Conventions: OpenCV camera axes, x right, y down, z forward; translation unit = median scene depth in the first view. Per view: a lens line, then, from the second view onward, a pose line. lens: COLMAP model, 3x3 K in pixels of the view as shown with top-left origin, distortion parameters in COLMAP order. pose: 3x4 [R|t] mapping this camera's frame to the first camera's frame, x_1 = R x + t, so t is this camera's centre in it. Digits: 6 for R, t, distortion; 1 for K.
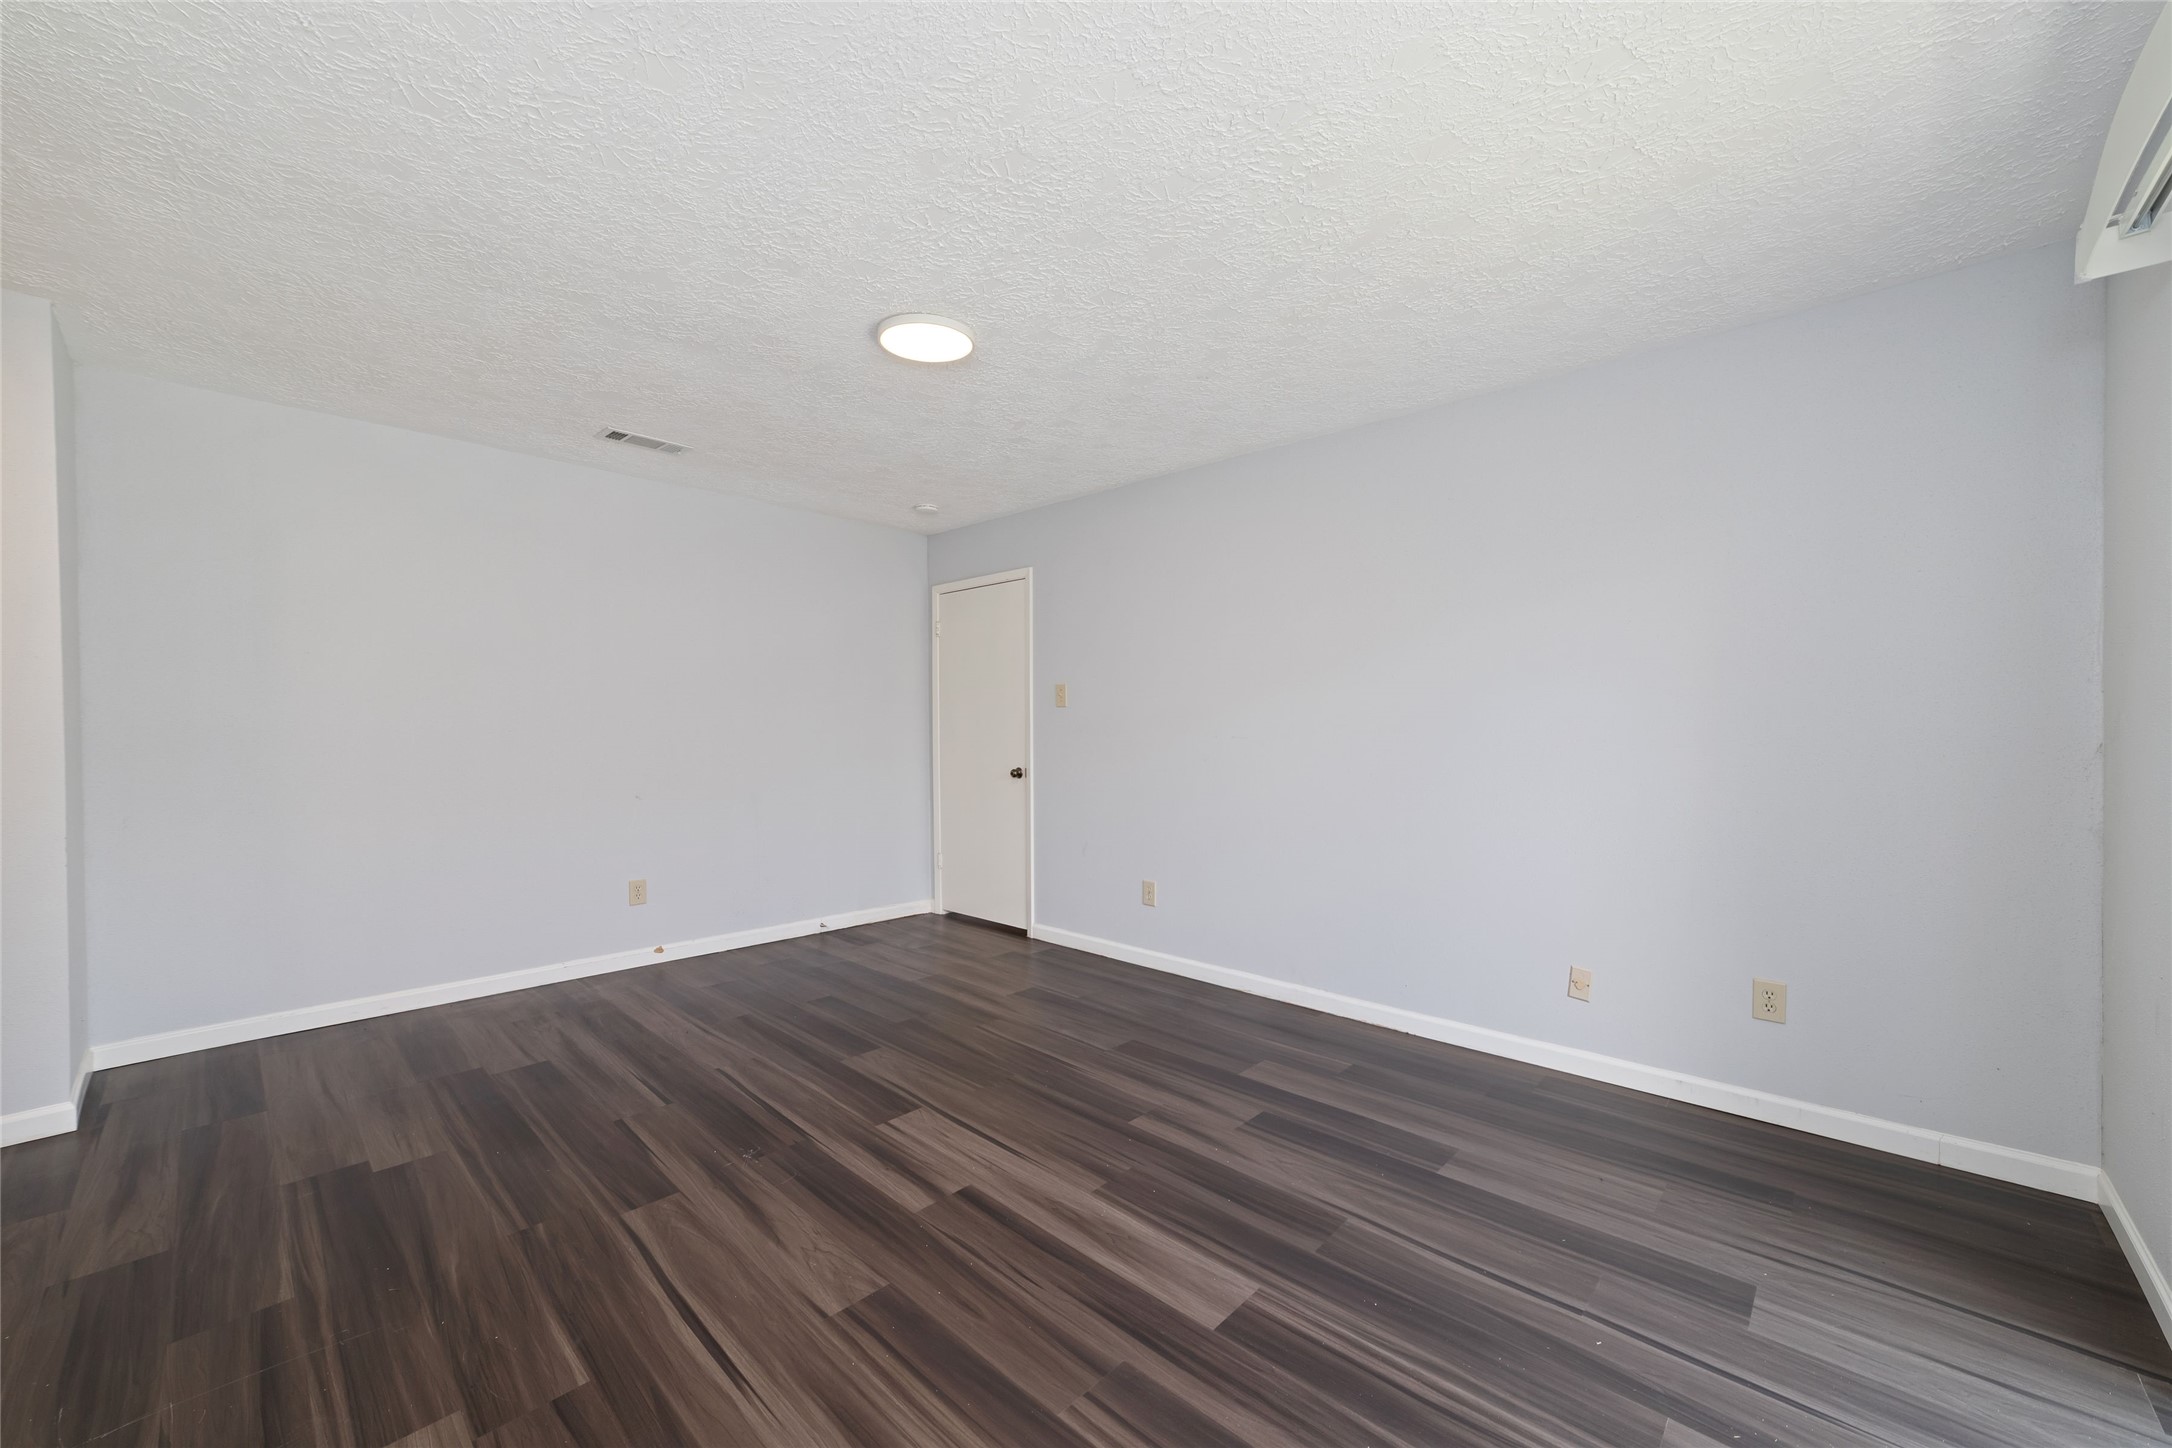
lens RADIAL K [[835.1, 0, 1085.3], [0, 835.1, 727.6], [0, 0, 1]] dist [-0.007316, 0.000077]
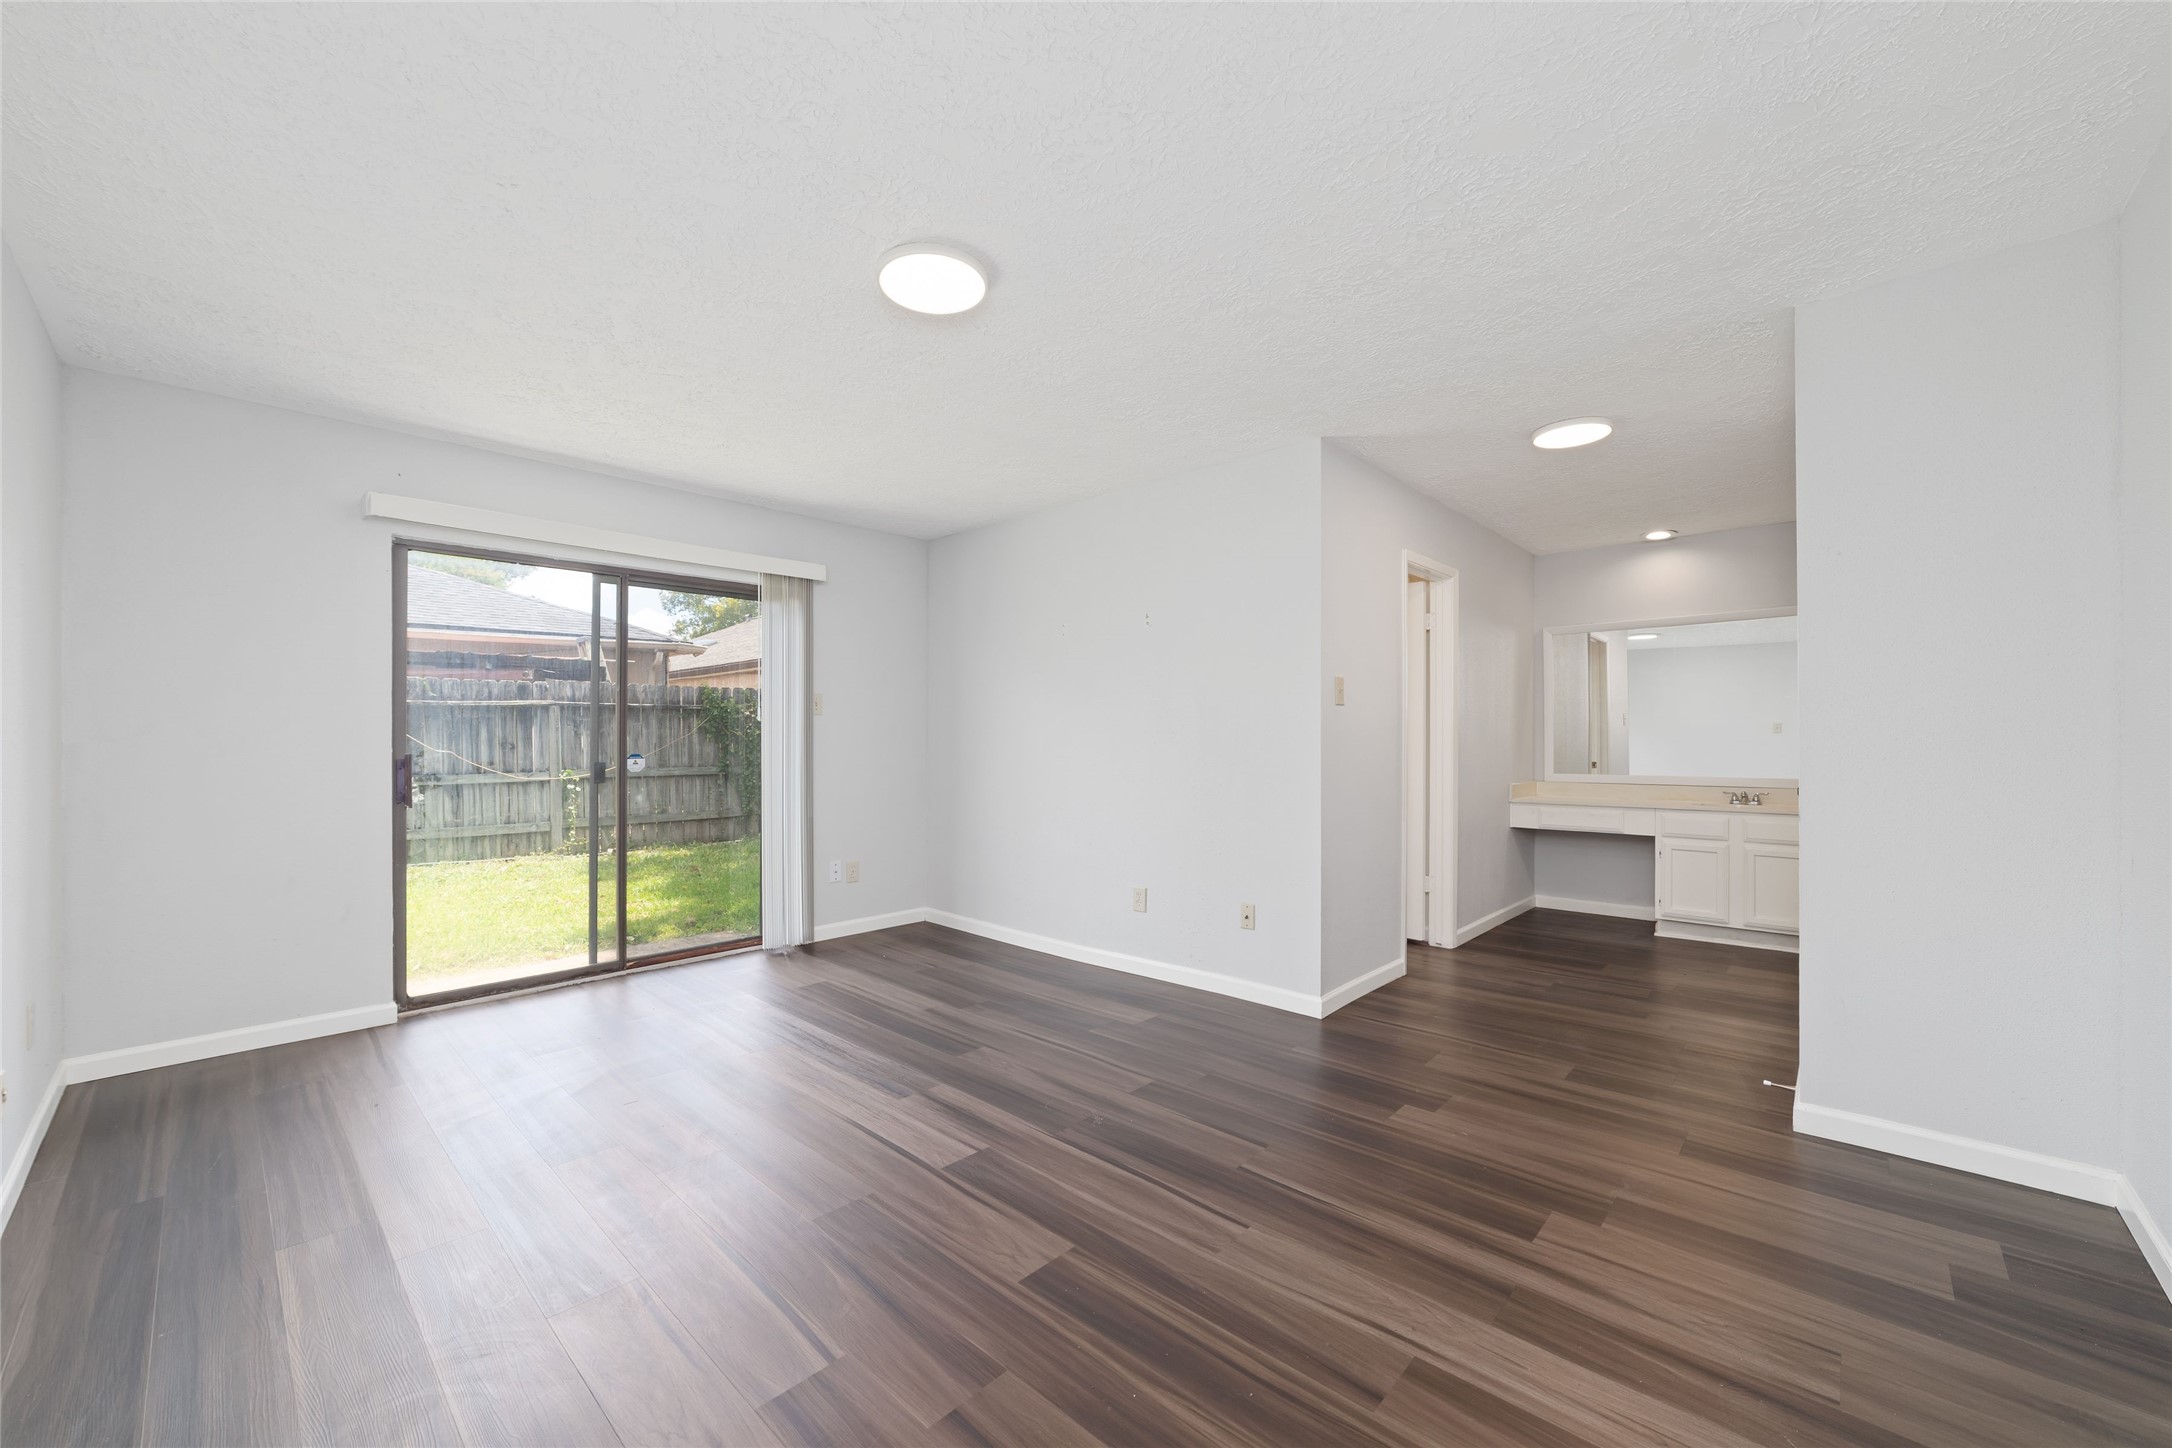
lens RADIAL K [[835.1, 0, 1085.7], [0, 835.1, 732.0], [0, 0, 1]] dist [-0.007316, 0.000077]
pose [[-0.999981, 0.003756, -0.004852, -0.367510], [0.003779, 0.999982, -0.004743, 0.008983], [0.004834, -0.004761, -0.999977, 2.006081]]
